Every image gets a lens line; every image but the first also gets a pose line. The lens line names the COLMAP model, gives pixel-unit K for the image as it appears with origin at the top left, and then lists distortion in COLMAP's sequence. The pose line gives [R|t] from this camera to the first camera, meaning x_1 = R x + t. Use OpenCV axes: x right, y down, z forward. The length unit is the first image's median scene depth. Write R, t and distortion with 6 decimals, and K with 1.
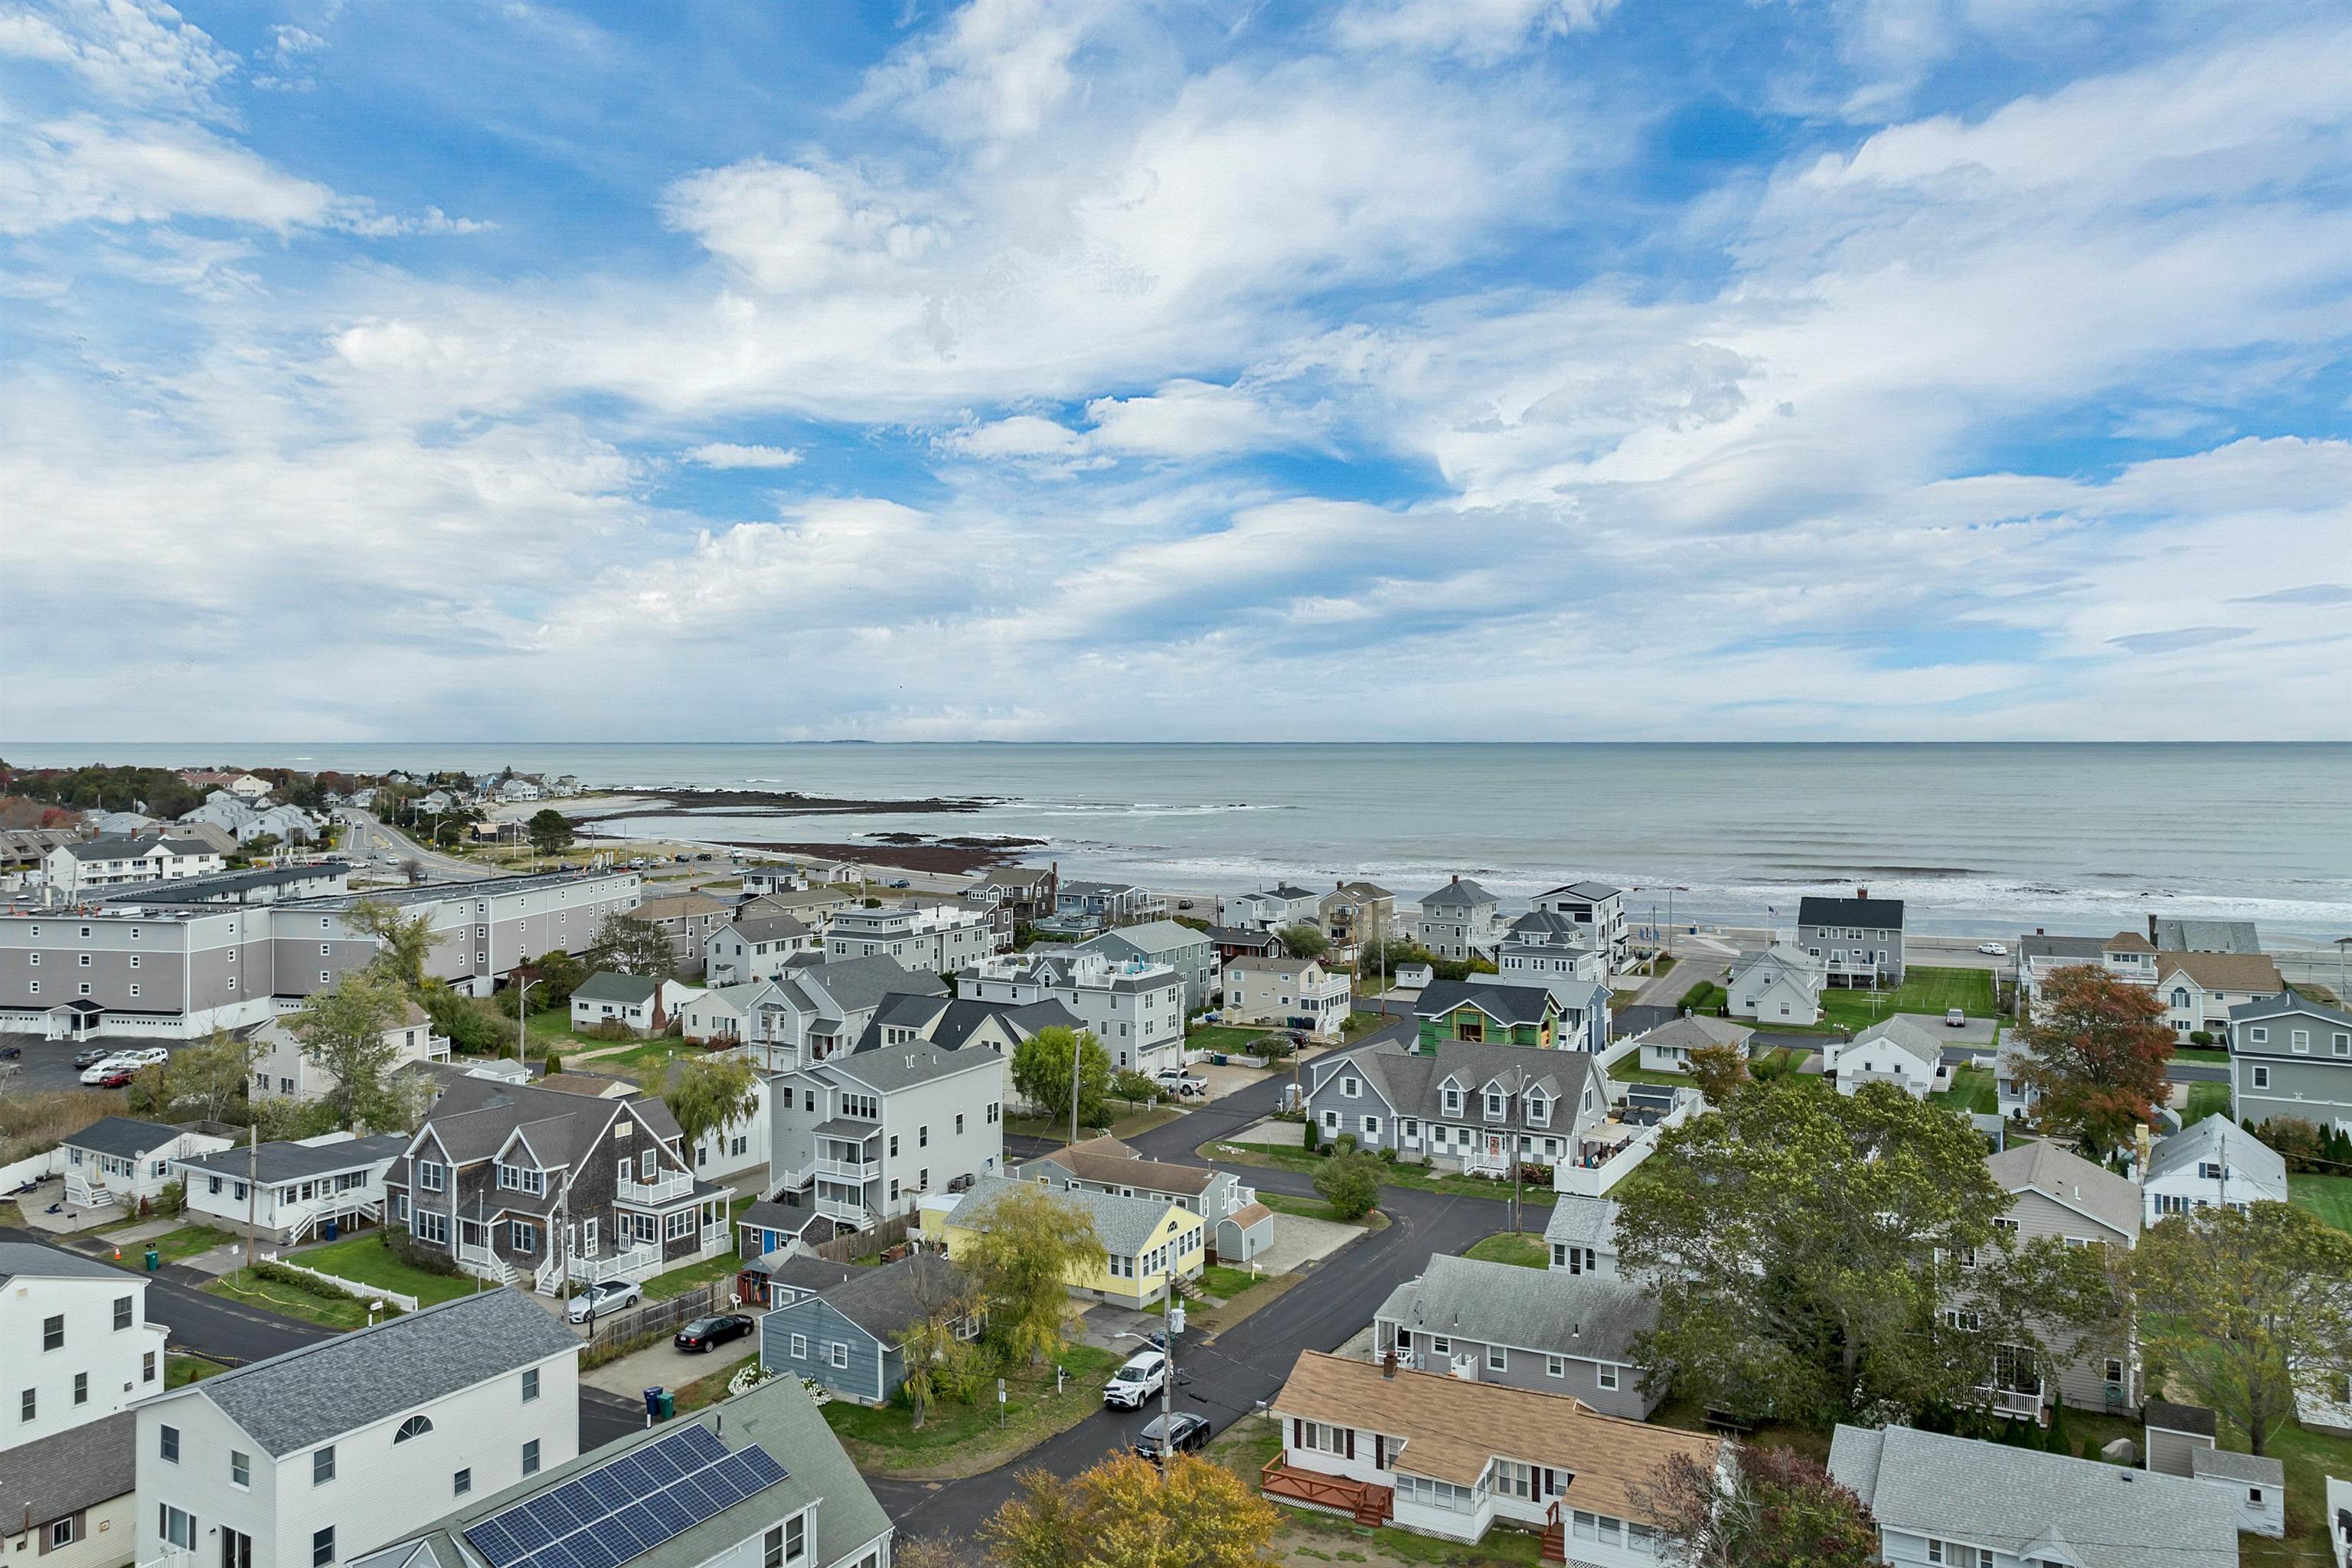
lens RADIAL K [[1726.2, 0, 1176.8], [0, 1726.2, 726.8], [0, 0, 1]] dist [-0.030953, 0.000416]
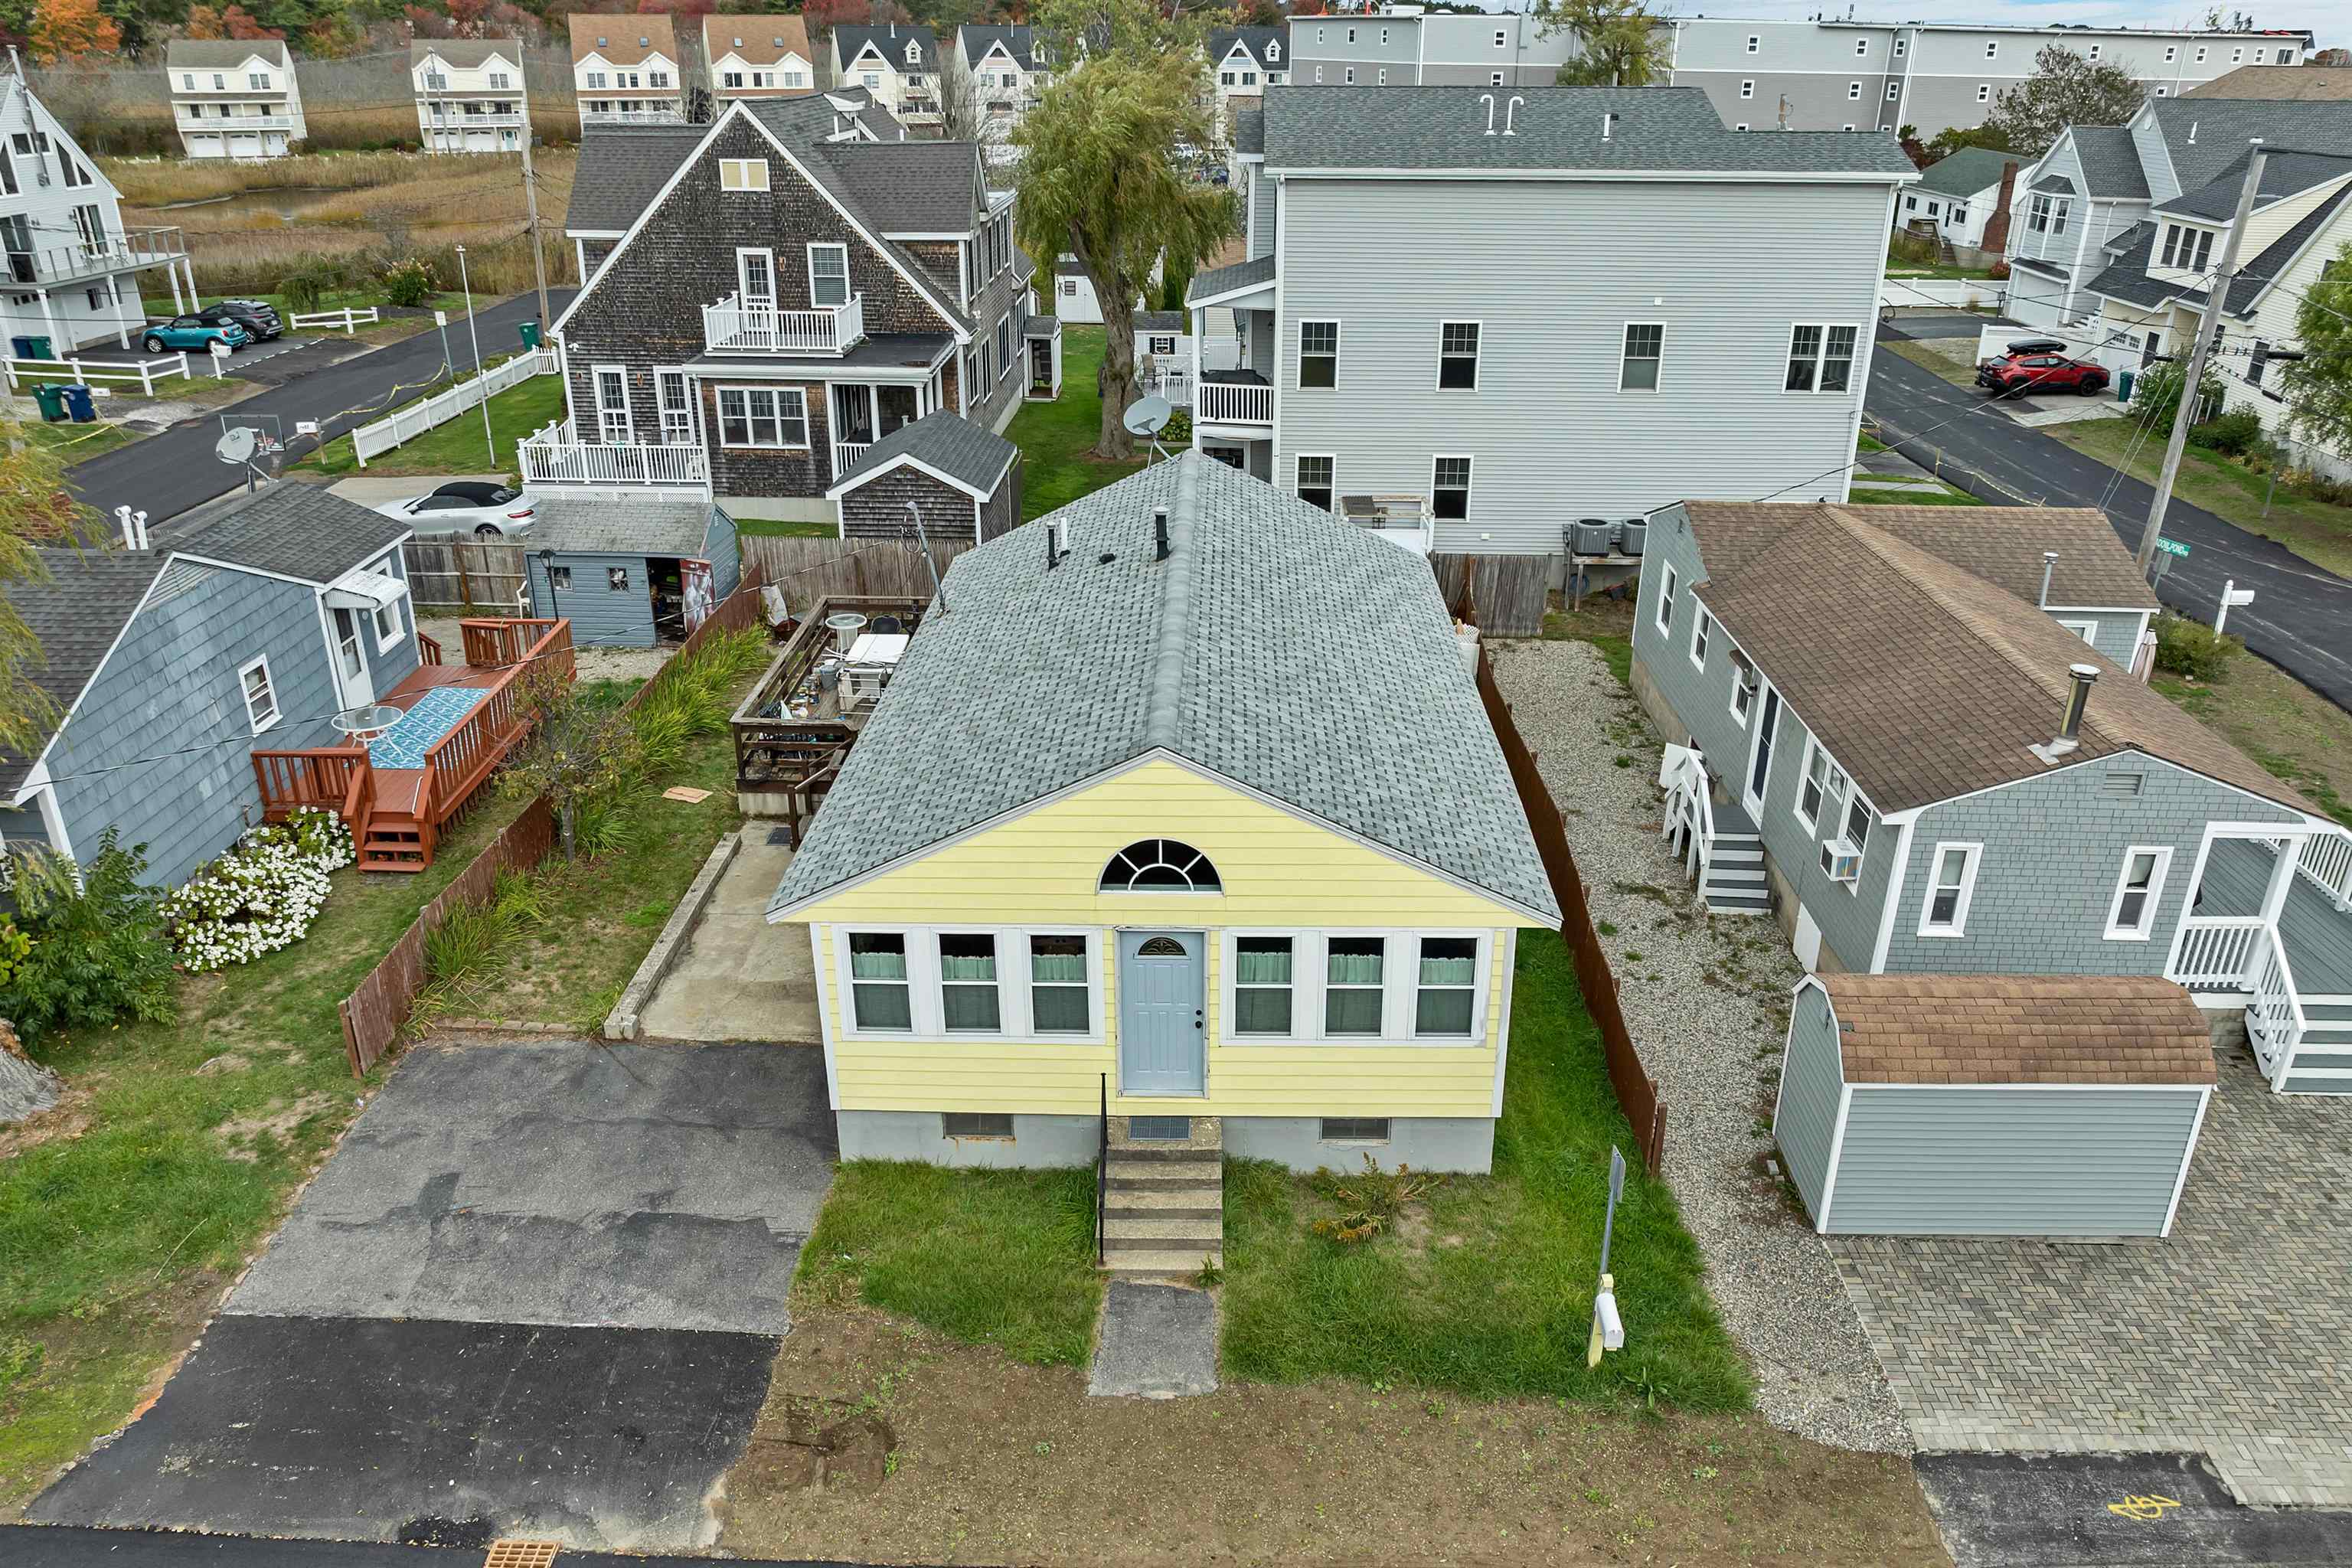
lens RADIAL K [[1726.5, 0, 1181.9], [0, 1726.5, 885.2], [0, 0, 1]] dist [-0.049541, 0.023195]
pose [[0.478223, 0.396483, -0.783648, 0.120399], [-0.007429, 0.894089, 0.447827, 0.185575], [0.878207, -0.208340, 0.430520, 0.807036]]
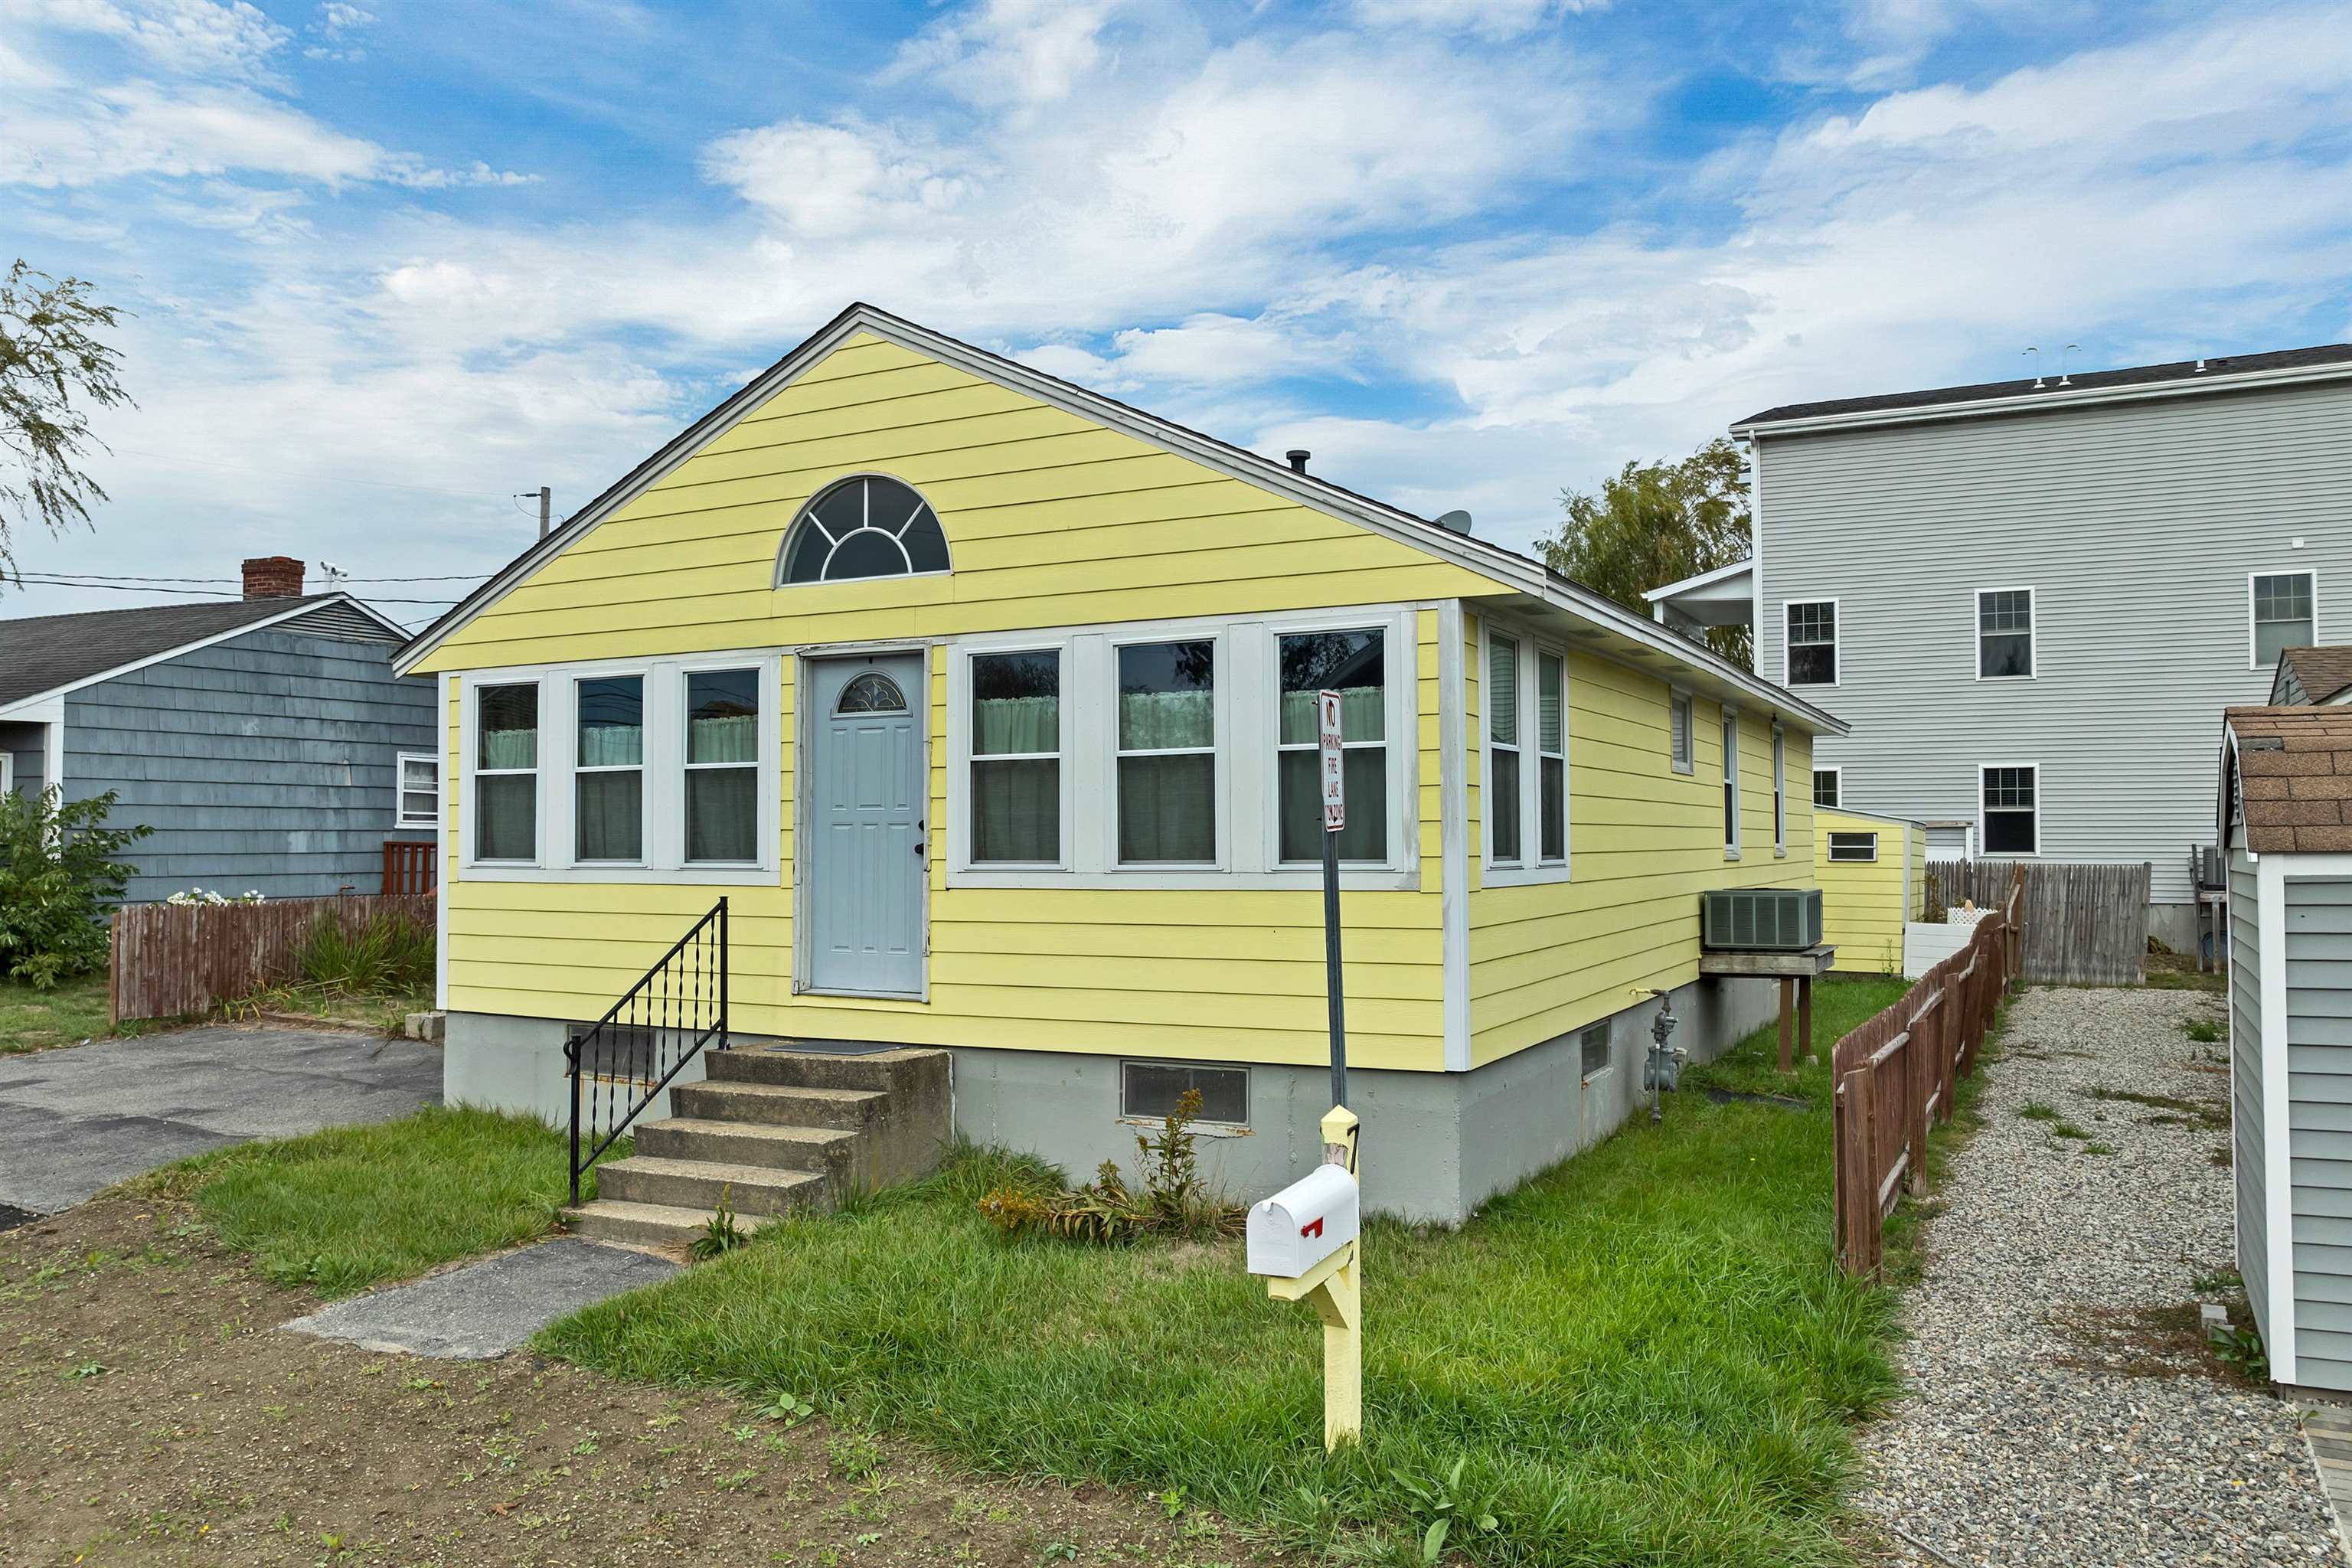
lens RADIAL K [[1723.4, 0, 1176.0], [0, 1723.4, 784.0], [0, 0, 1]] dist [-0.043160, 0.002631]
pose [[0.046811, -0.022758, -0.998644, 0.088064], [-0.003336, 0.999731, -0.022939, 0.268633], [0.998898, 0.004405, 0.046722, 0.884480]]
